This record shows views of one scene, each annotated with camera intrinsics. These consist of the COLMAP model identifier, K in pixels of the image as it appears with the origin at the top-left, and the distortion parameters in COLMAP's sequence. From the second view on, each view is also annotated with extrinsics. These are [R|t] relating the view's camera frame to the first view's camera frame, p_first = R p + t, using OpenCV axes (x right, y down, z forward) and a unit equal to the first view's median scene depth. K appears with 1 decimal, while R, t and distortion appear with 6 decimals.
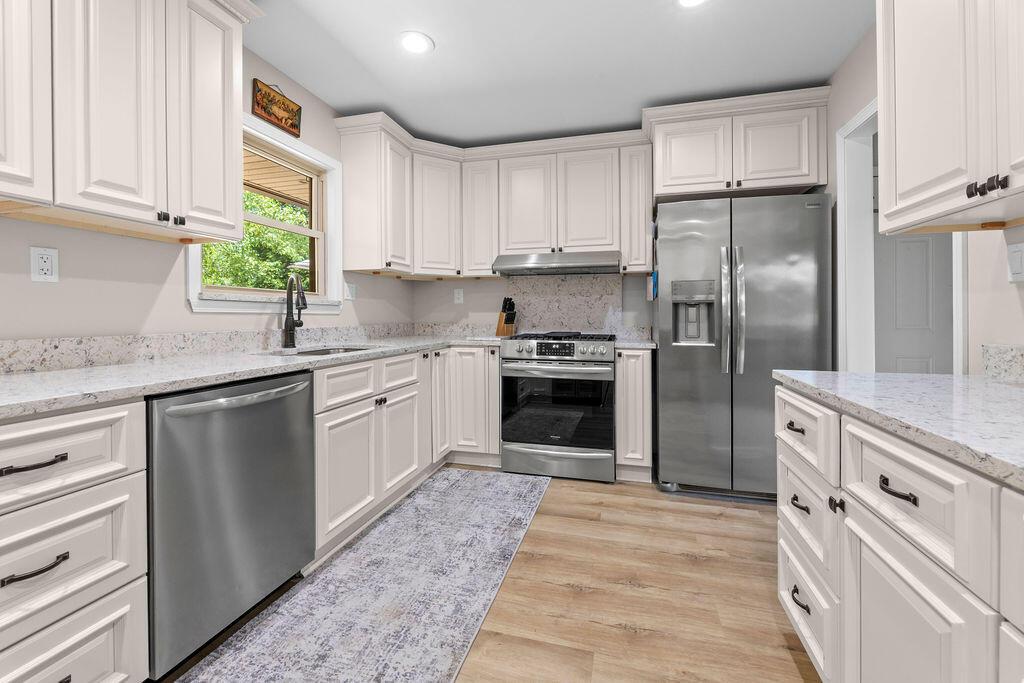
lens RADIAL K [[418.5, 0, 526.8], [0, 418.5, 316.0], [0, 0, 1]] dist [-0.003693, 0.001245]
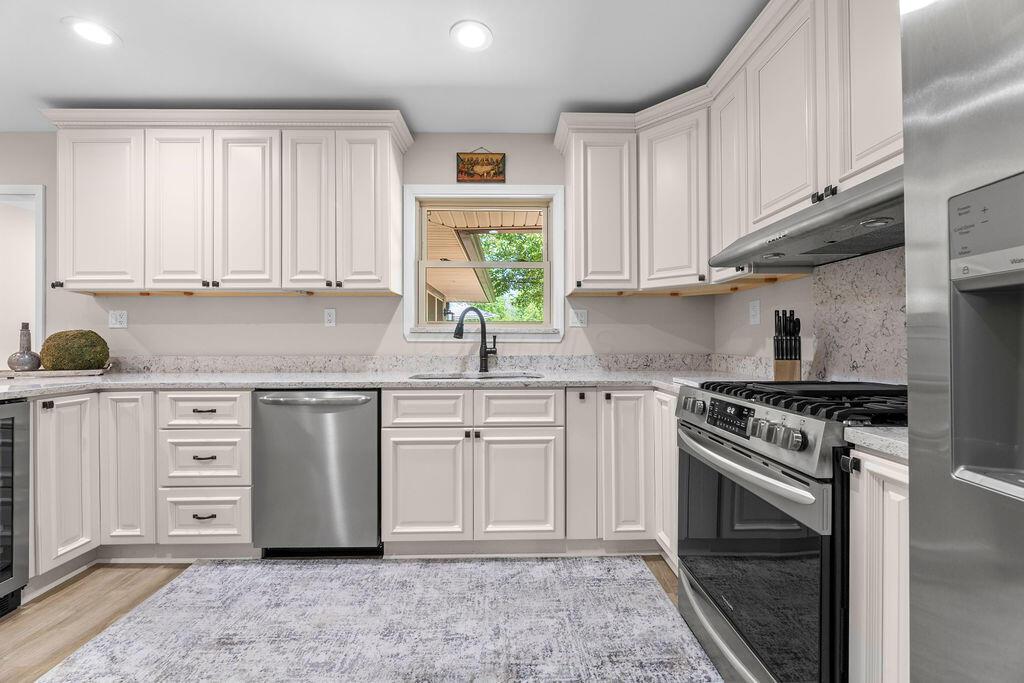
lens RADIAL K [[418.5, 0, 515.9], [0, 418.5, 341.5], [0, 0, 1]] dist [-0.003693, 0.001245]
pose [[0.264297, -0.002792, -0.964437, 0.580791], [0.000325, 0.999996, -0.002805, -0.004207], [0.964441, 0.000428, 0.264297, 0.818073]]
